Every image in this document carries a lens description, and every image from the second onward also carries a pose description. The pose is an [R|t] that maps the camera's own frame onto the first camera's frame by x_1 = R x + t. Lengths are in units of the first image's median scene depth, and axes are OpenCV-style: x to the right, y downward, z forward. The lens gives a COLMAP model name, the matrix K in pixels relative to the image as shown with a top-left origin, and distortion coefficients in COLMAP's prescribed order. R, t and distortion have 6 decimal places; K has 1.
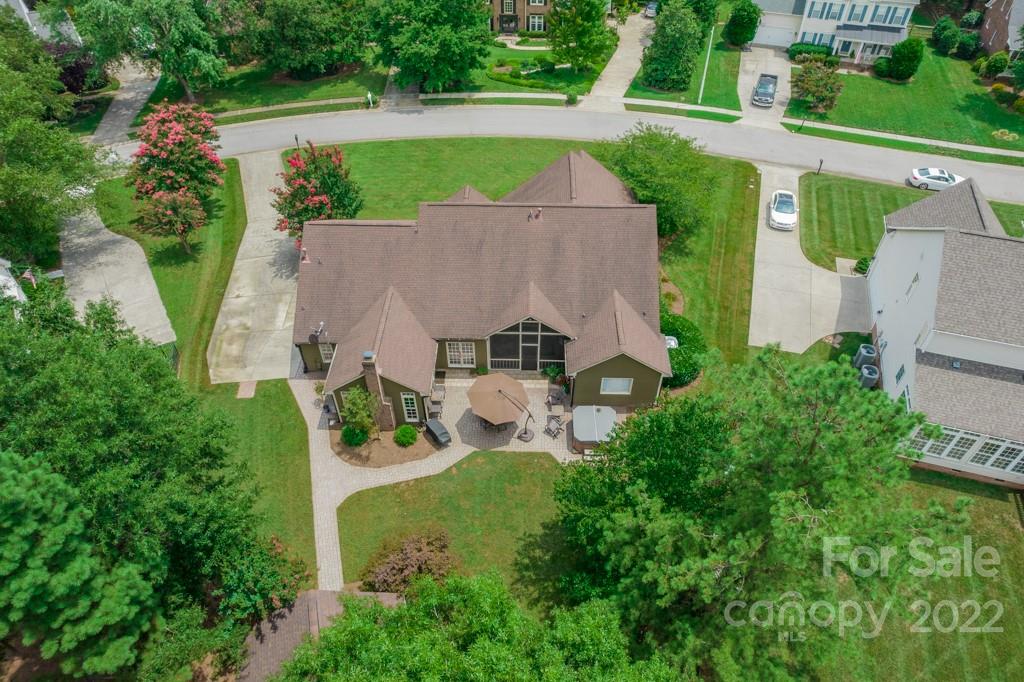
lens RADIAL K [[716.0, 0, 512.0], [0, 716.0, 341.0], [0, 0, 1]] dist [-0.083098, 0.076991]
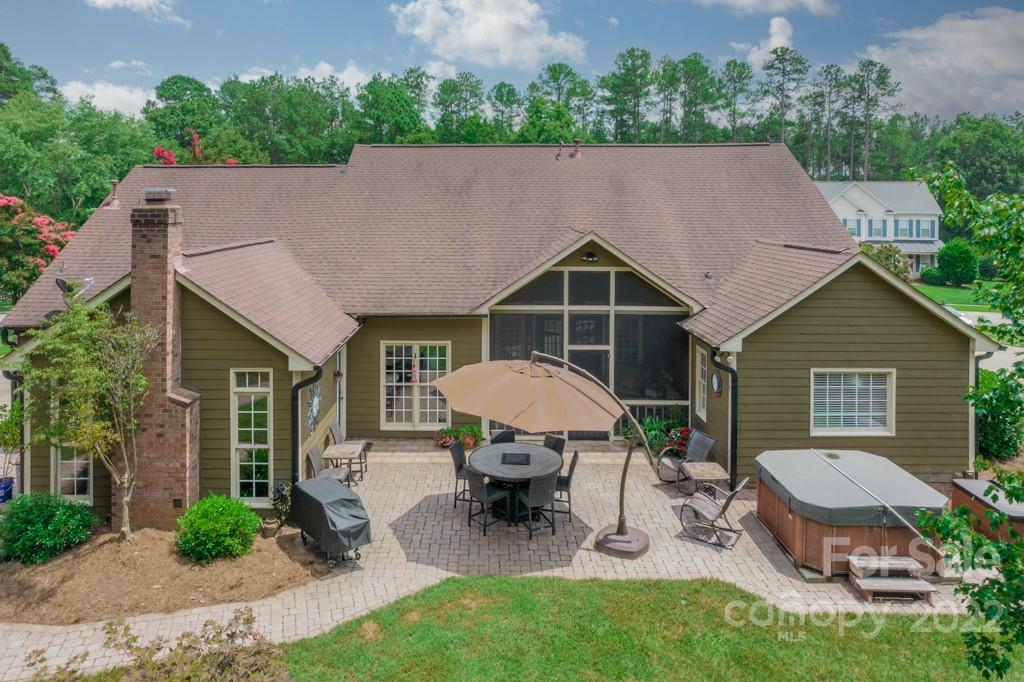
lens RADIAL K [[643.6, 0, 469.5], [0, 643.6, 340.4], [0, 0, 1]] dist [-0.067339, 0.048454]
pose [[0.999662, 0.011906, 0.023098, -0.051882], [0.007959, 0.705857, -0.708309, 0.262664], [-0.024737, 0.708254, 0.705524, 0.757772]]
